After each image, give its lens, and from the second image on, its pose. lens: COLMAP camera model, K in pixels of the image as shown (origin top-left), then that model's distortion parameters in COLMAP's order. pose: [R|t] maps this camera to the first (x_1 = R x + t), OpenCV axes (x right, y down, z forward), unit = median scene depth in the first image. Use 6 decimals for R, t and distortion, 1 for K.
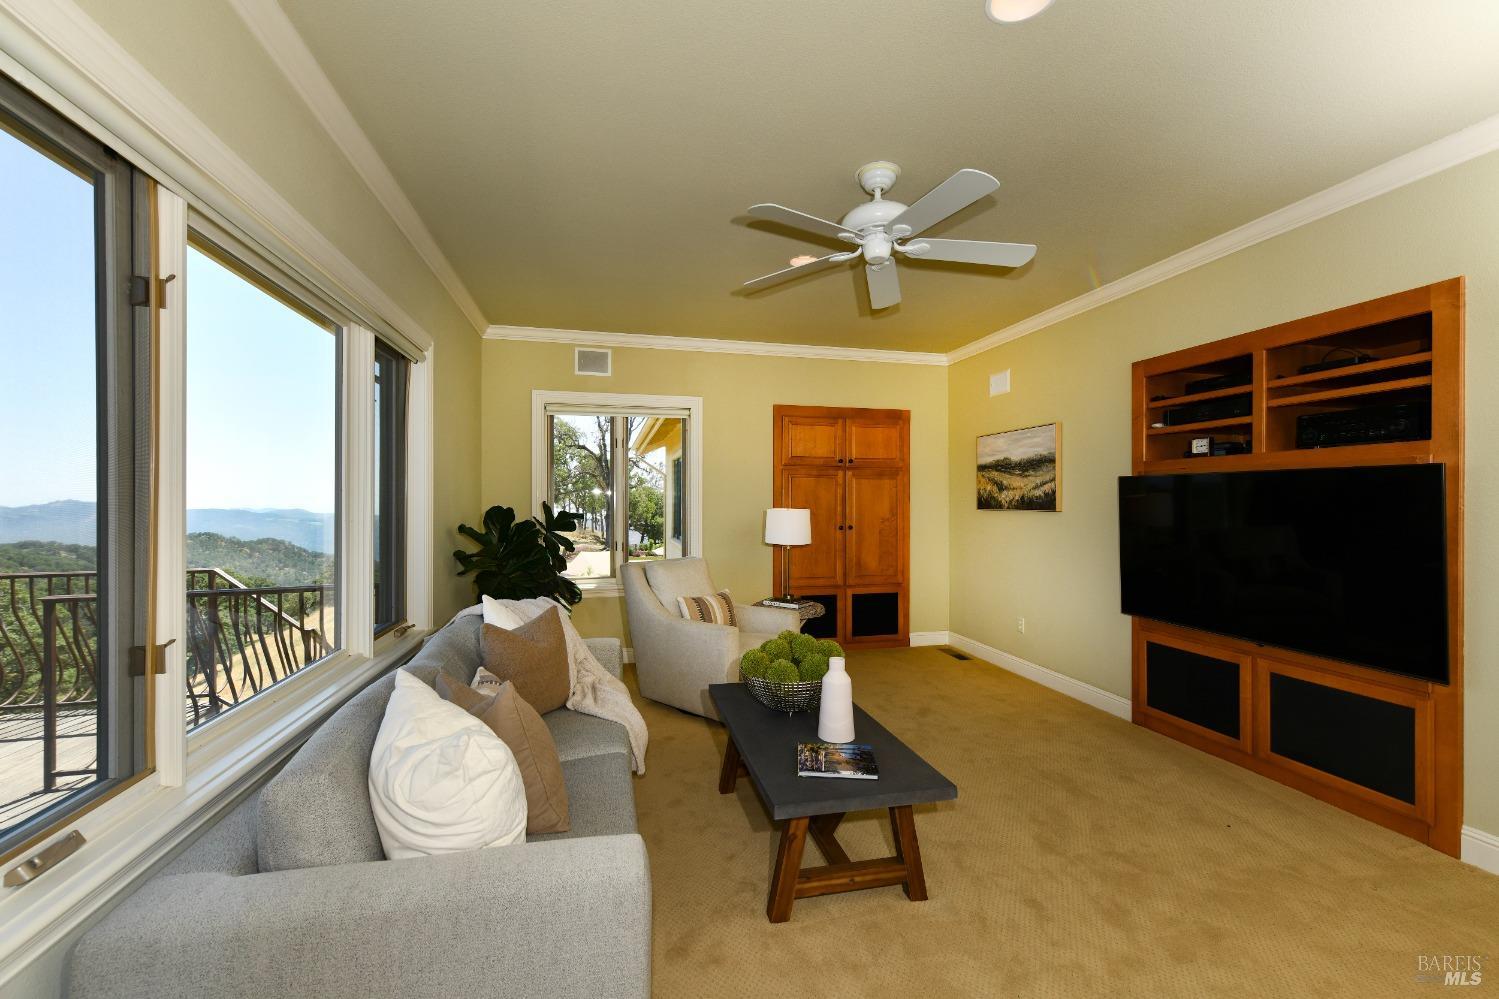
lens RADIAL K [[603.6, 0, 749.5], [0, 603.6, 499.5], [0, 0, 1]] dist [0.009271, -0.000262]
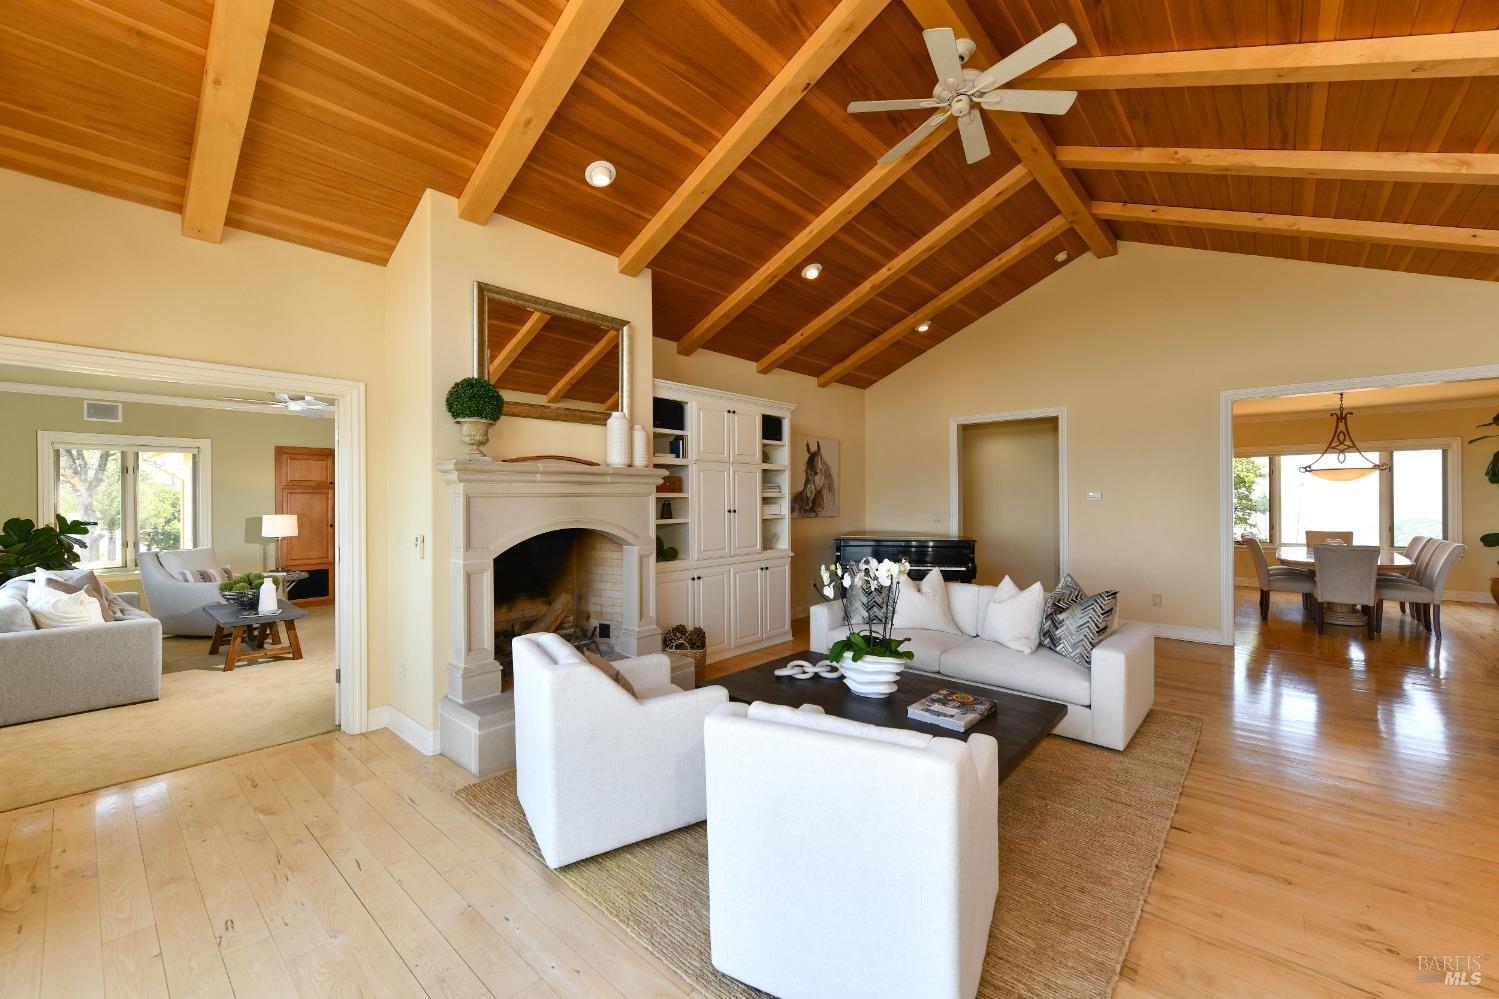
lens RADIAL K [[603.6, 0, 749.5], [0, 603.6, 499.5], [0, 0, 1]] dist [0.009271, -0.000262]
pose [[0.822725, -0.005072, 0.568418, 0.179454], [0.002824, 0.999984, 0.004835, -0.031659], [-0.568433, -0.002372, 0.822726, -1.081899]]
